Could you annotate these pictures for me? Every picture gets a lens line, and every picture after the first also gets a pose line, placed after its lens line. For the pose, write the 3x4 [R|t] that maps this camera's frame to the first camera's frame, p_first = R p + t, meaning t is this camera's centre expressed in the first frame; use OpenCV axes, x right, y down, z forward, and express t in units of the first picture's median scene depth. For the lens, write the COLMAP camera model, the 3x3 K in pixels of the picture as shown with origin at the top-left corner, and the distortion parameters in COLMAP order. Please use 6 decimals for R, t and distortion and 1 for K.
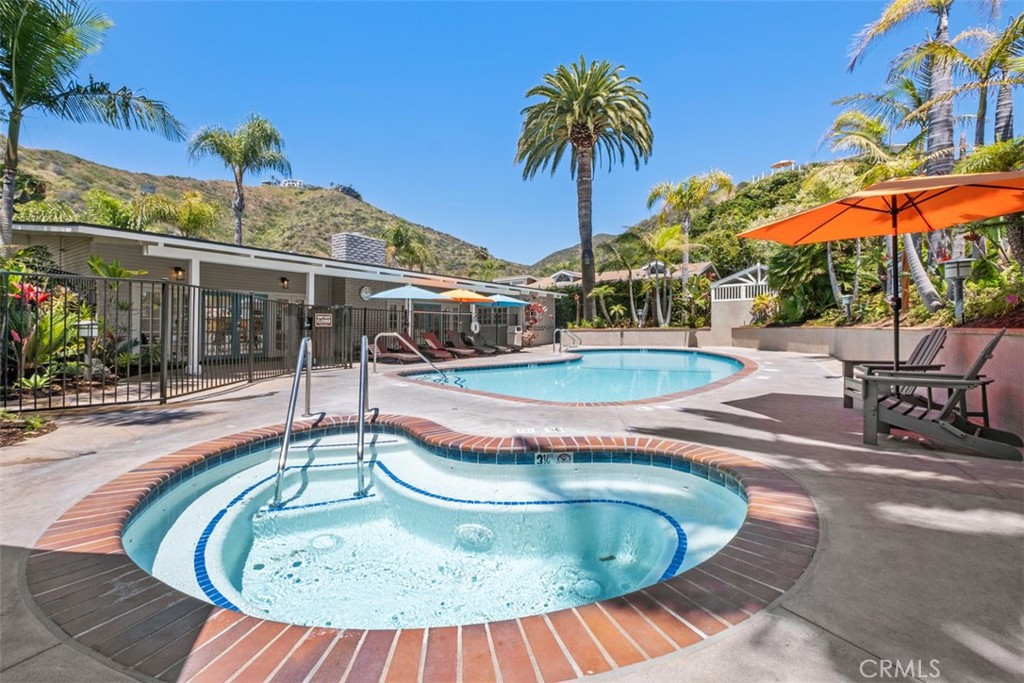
lens RADIAL K [[493.1, 0, 512.0], [0, 493.1, 341.5], [0, 0, 1]] dist [-0.015588, -0.000159]
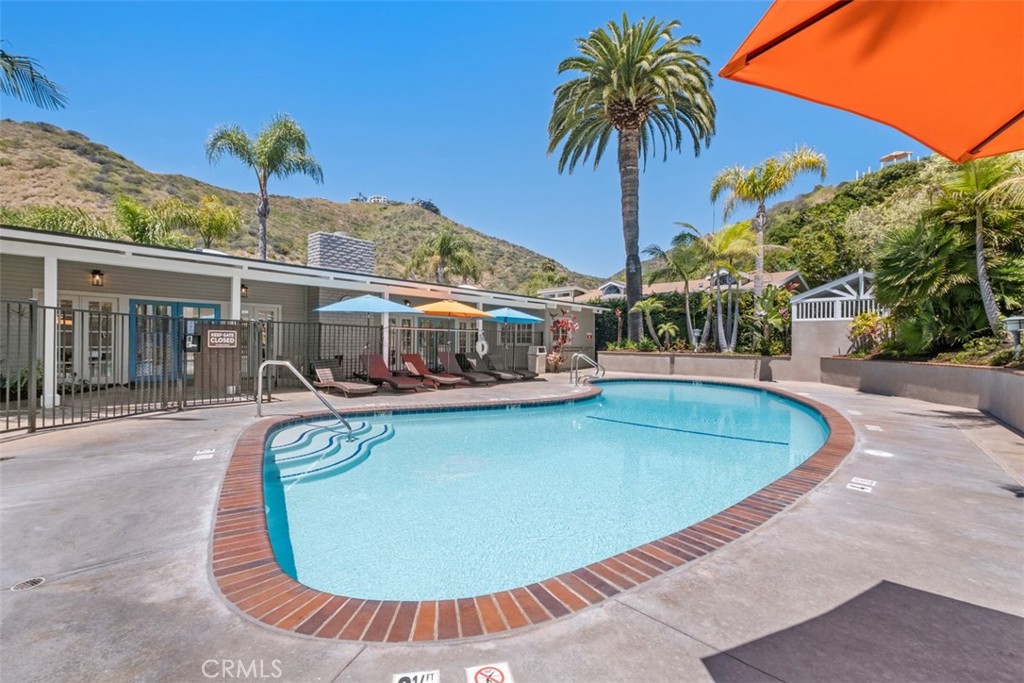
lens RADIAL K [[493.1, 0, 512.0], [0, 493.1, 341.5], [0, 0, 1]] dist [-0.015588, -0.000159]
pose [[0.987307, 0.024008, -0.156998, 0.092899], [-0.028164, 0.999308, -0.024300, -0.018216], [0.156306, 0.028413, 0.987300, 0.178248]]
